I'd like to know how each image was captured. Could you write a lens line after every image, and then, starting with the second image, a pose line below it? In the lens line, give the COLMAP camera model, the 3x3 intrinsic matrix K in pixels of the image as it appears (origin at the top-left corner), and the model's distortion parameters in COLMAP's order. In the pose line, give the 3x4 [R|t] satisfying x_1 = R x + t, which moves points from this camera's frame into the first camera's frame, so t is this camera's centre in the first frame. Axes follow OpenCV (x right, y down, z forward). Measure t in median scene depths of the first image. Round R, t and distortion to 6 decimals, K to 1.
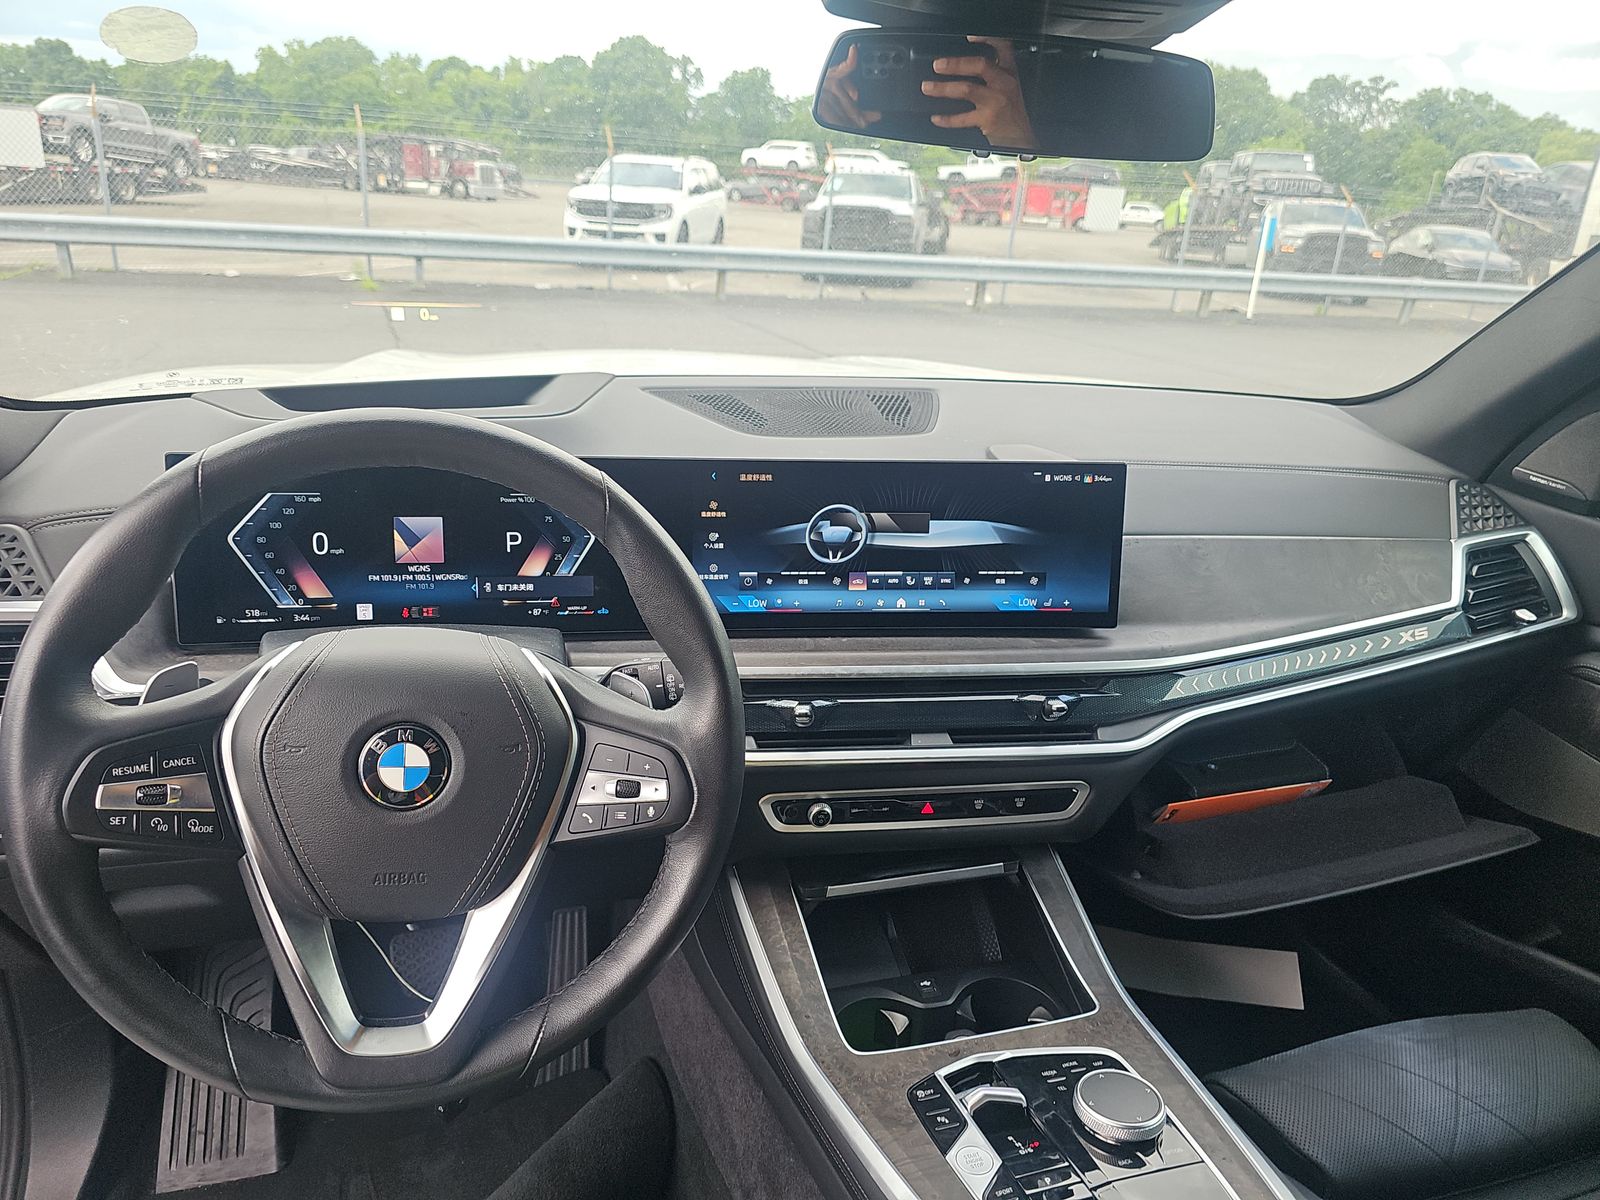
lens RADIAL K [[1123.4, 0, 803.7], [0, 1123.4, 606.7], [0, 0, 1]] dist [0.064463, -0.074806]
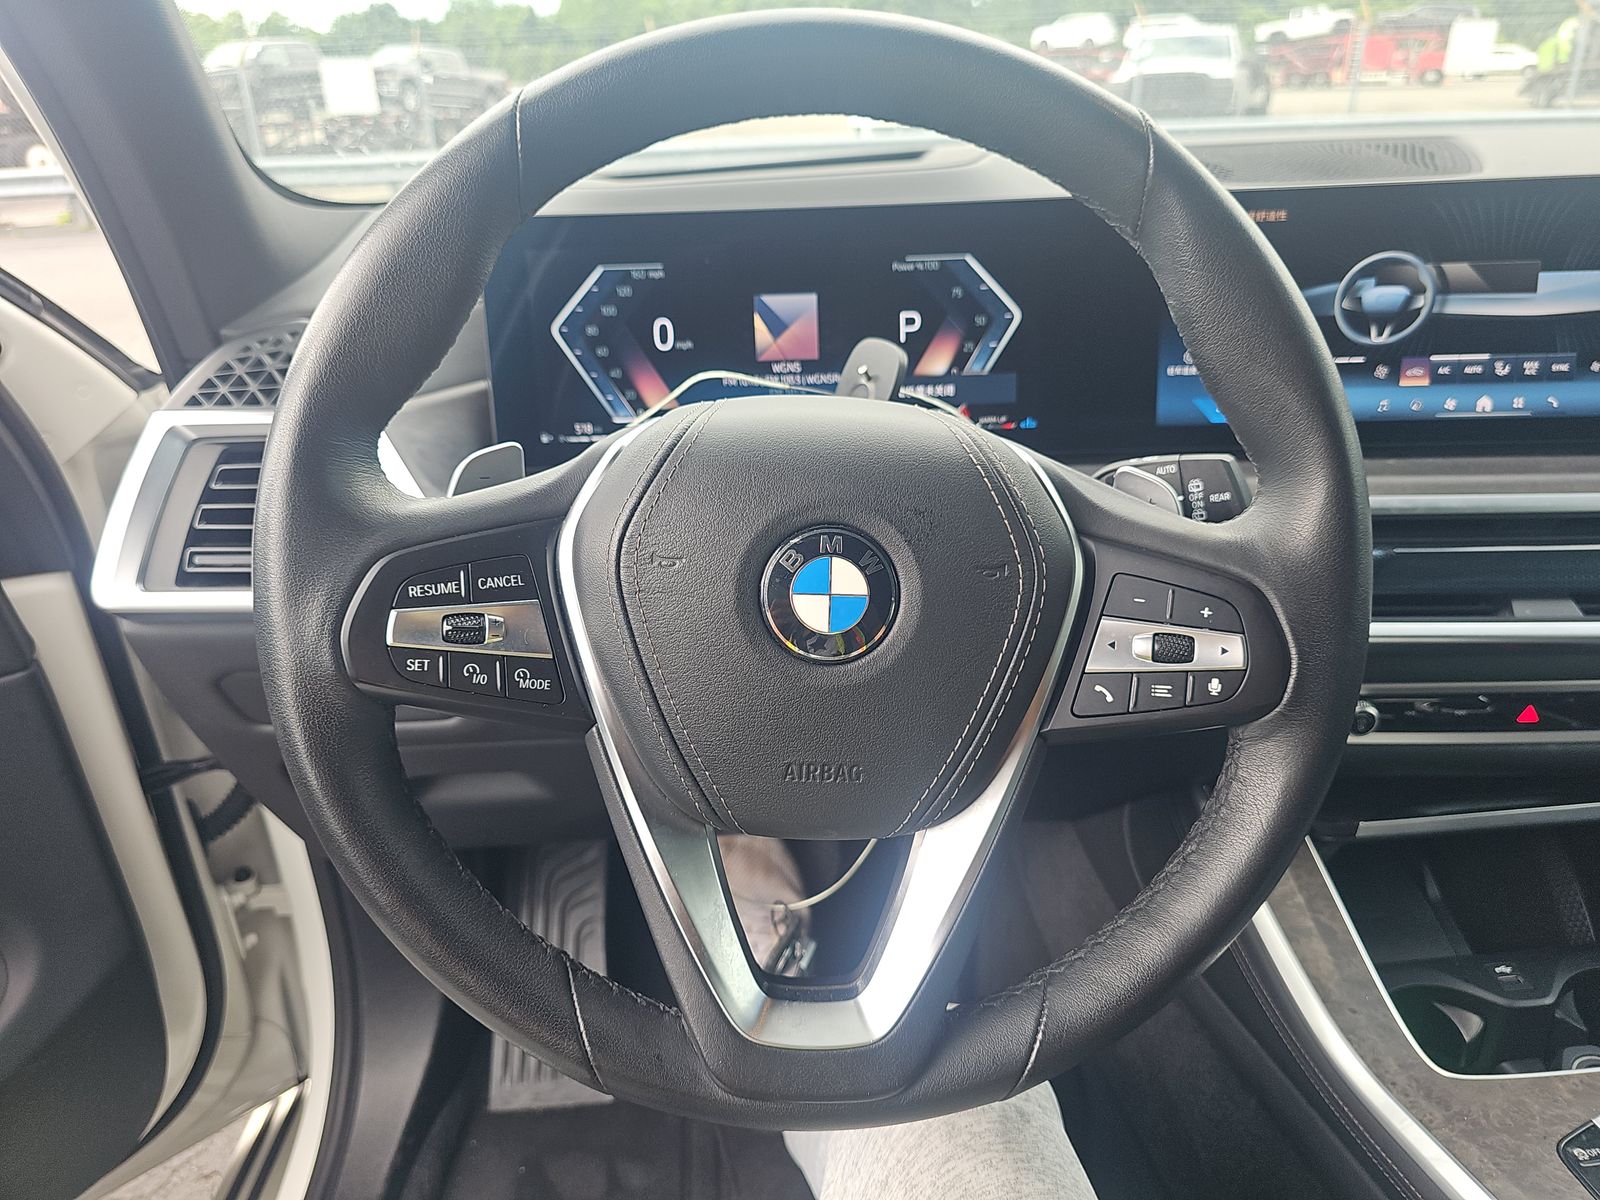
lens RADIAL K [[1123.4, 0, 803.7], [0, 1123.4, 606.7], [0, 0, 1]] dist [0.064463, -0.074806]
pose [[0.970475, 0.011166, -0.240943, -0.152776], [0.006087, 0.997476, 0.070744, 0.072817], [0.241124, -0.070122, 0.967958, 0.282719]]
